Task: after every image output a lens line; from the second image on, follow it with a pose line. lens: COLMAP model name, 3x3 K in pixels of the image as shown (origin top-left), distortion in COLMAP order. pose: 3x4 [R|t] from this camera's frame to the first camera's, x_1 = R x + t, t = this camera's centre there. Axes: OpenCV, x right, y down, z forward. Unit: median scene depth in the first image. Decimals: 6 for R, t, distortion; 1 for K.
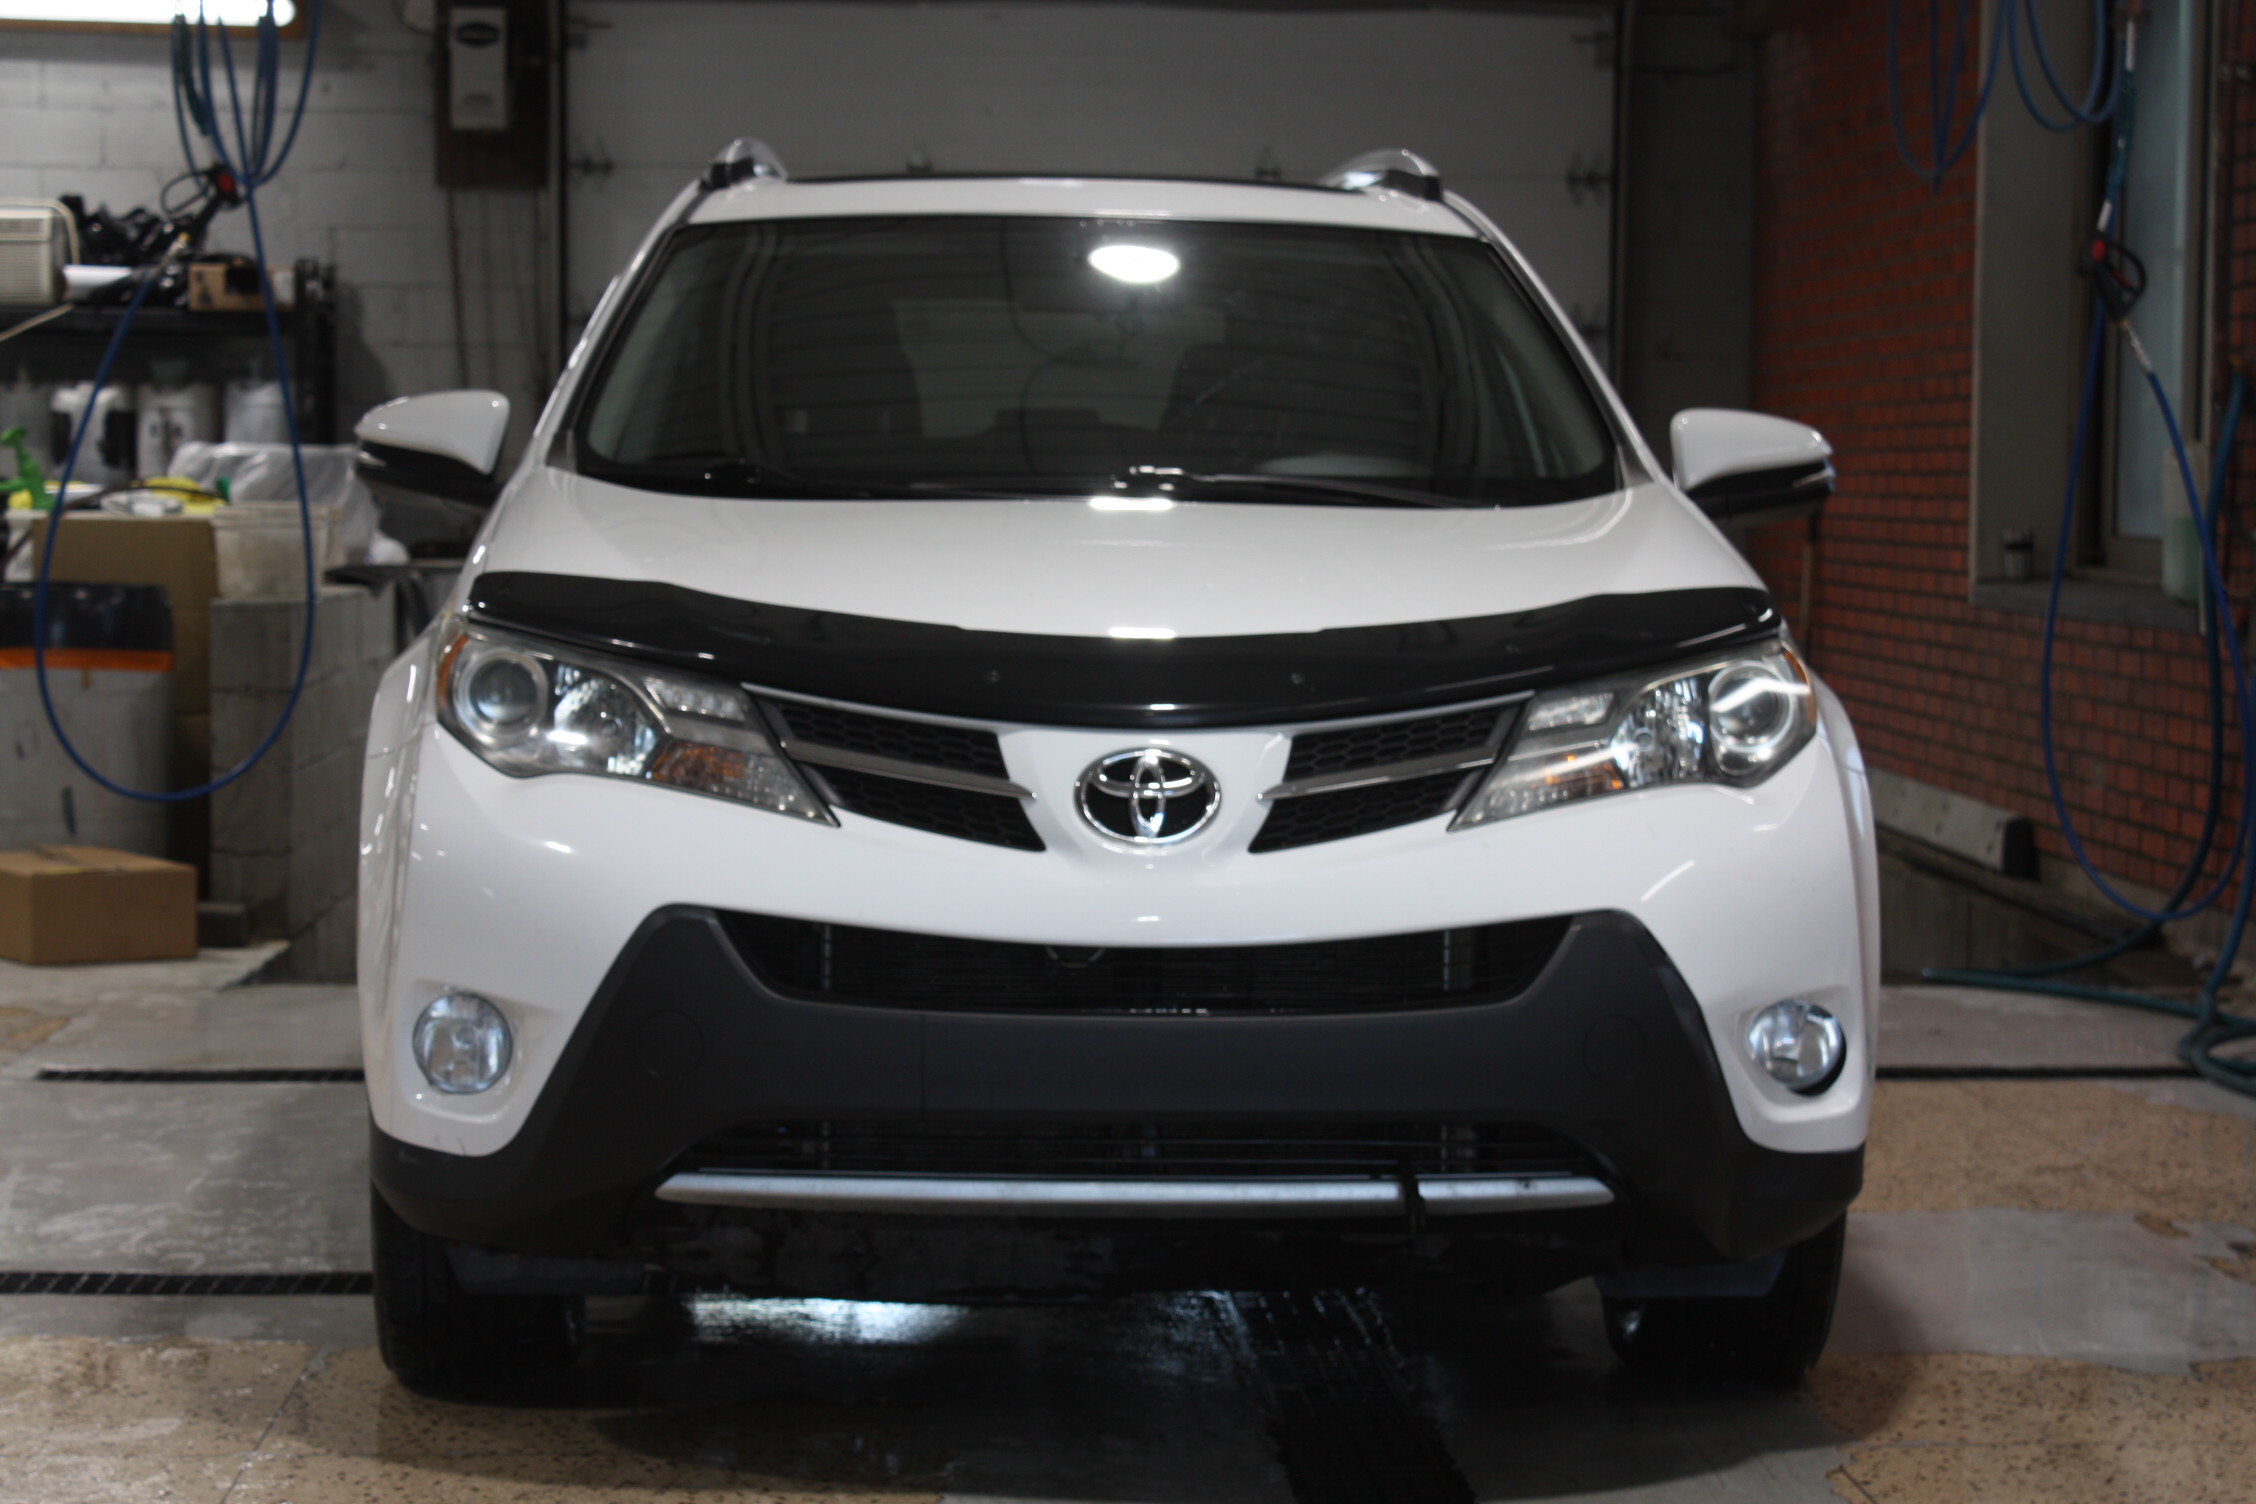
lens RADIAL K [[4759.5, 0, 1128.0], [0, 4759.5, 748.7], [0, 0, 1]] dist [0.059599, 0.000000]
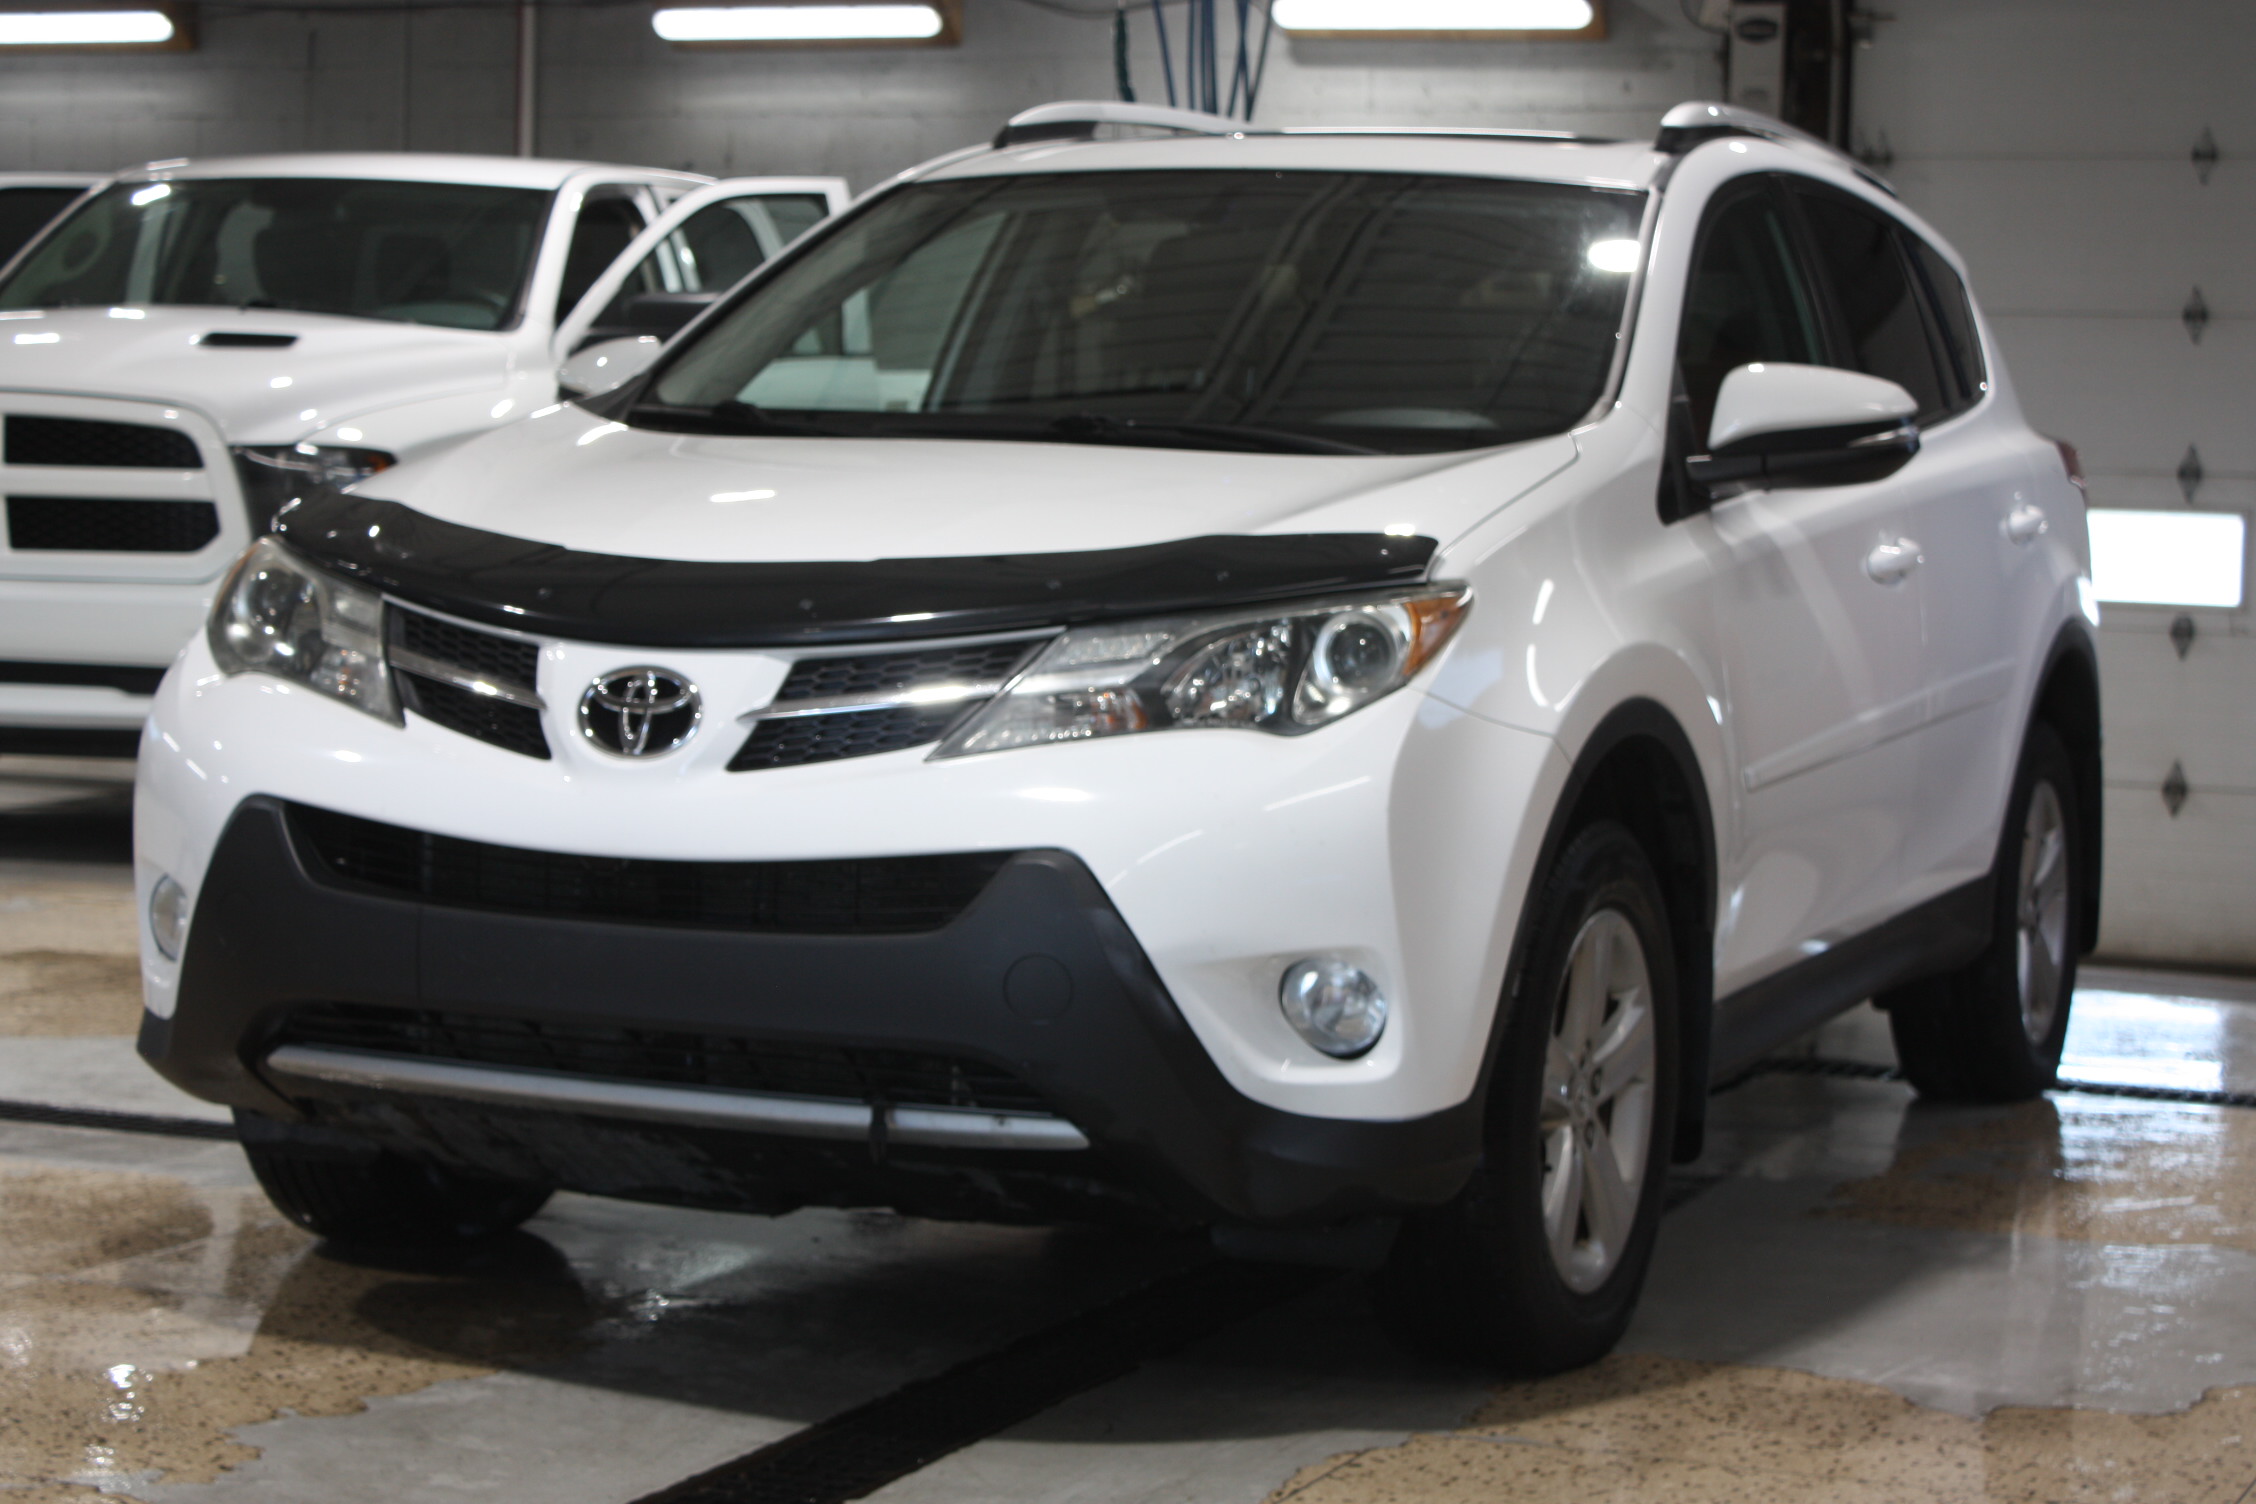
lens RADIAL K [[4623.8, 0, 1127.9], [0, 4623.8, 754.8], [0, 0, 1]] dist [0.046406, 0.000000]
pose [[0.885244, 0.045748, -0.462873, 0.556080], [-0.046488, 0.998871, 0.009816, 0.004522], [0.462799, 0.012829, 0.886370, 0.160570]]
